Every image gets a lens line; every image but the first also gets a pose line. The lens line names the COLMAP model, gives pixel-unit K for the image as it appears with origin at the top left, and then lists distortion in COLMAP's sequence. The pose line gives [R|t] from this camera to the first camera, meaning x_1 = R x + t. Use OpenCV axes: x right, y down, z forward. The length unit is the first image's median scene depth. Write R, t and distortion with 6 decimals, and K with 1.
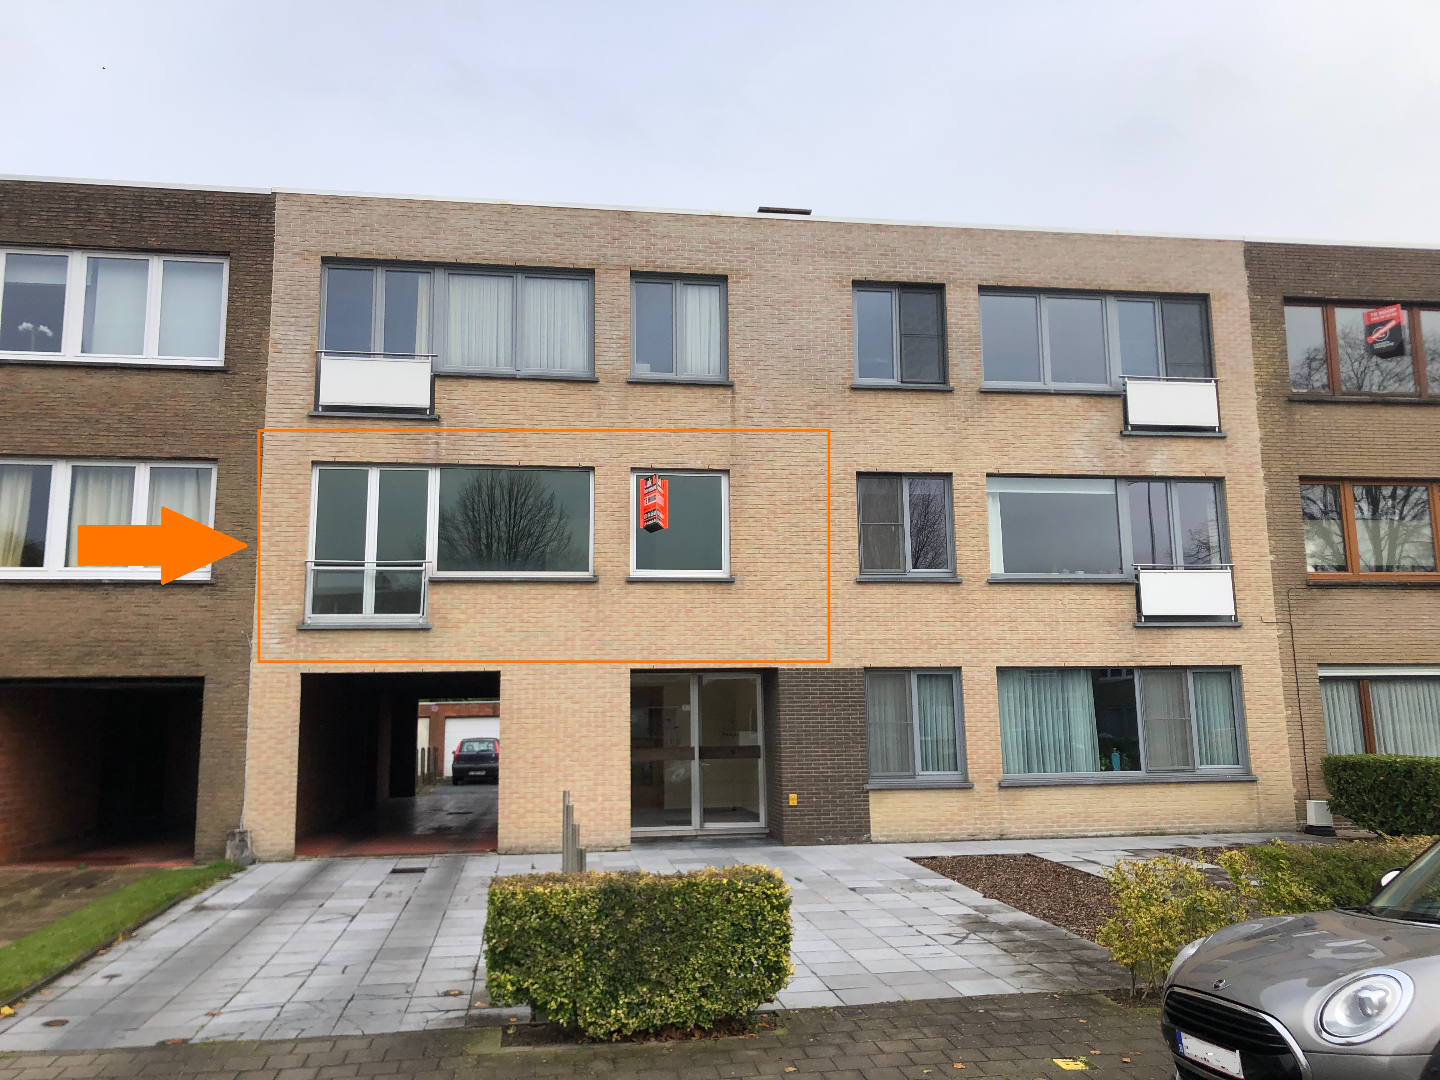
lens RADIAL K [[1151.4, 0, 701.1], [0, 1151.4, 539.6], [0, 0, 1]] dist [0.080698, -0.213285]
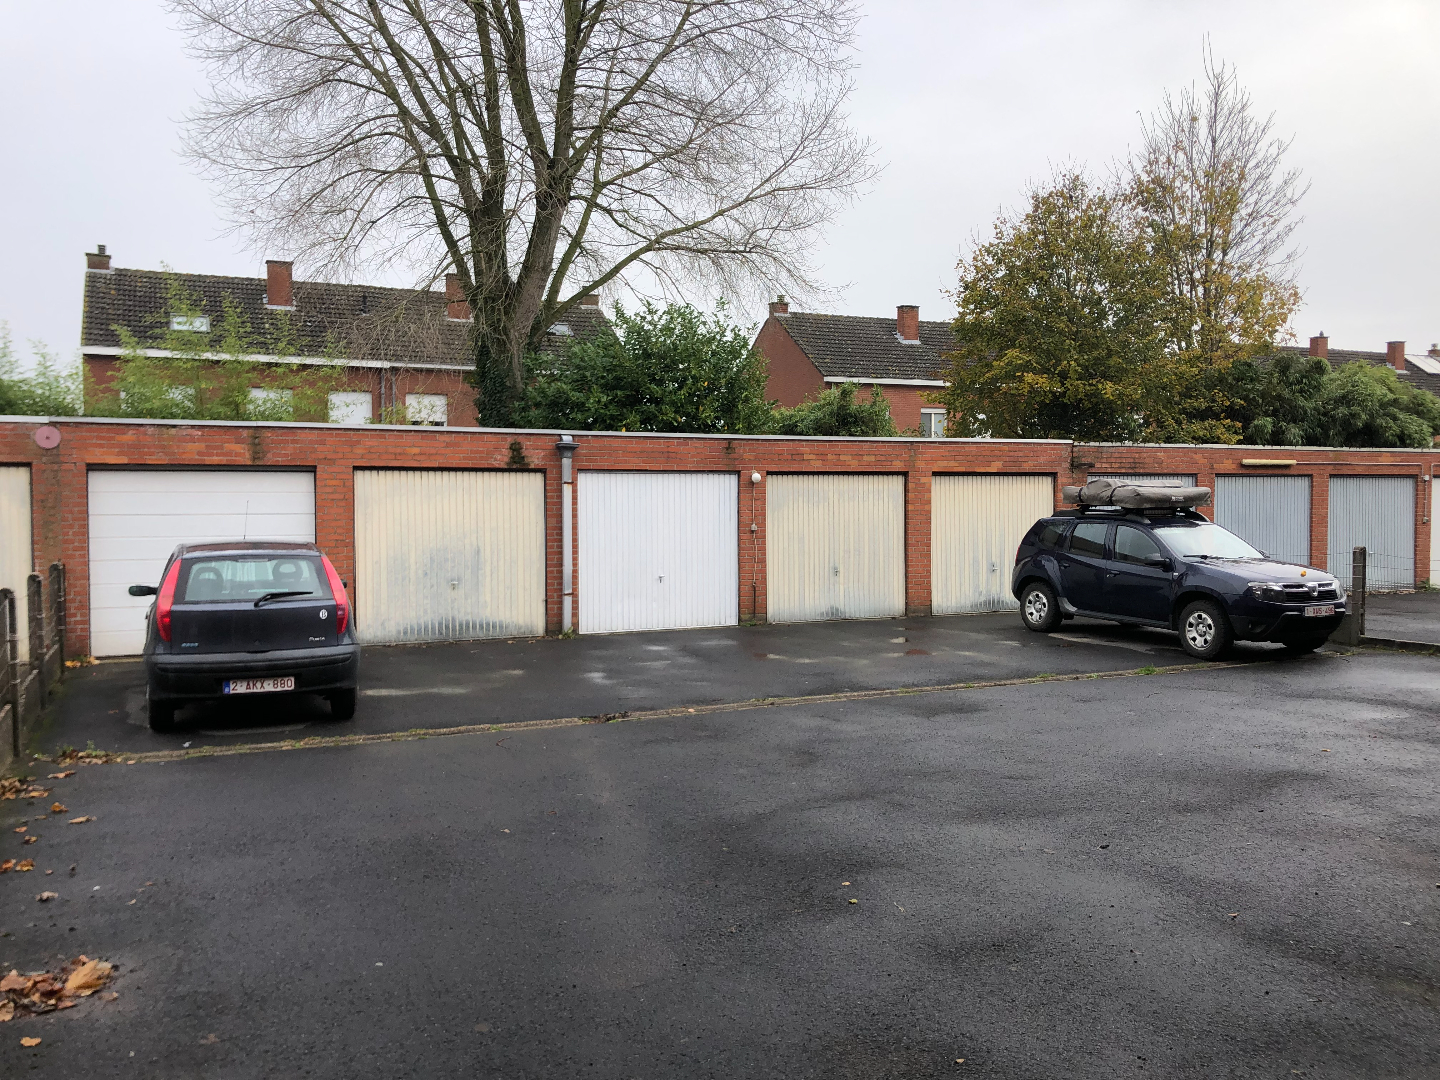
lens RADIAL K [[1151.4, 0, 701.1], [0, 1151.4, 539.6], [0, 0, 1]] dist [0.080698, -0.213285]
pose [[0.955333, -0.004777, 0.295491, -0.162438], [-0.051464, 0.981903, 0.182257, 0.112285], [-0.291014, -0.189323, 0.937799, 0.688983]]
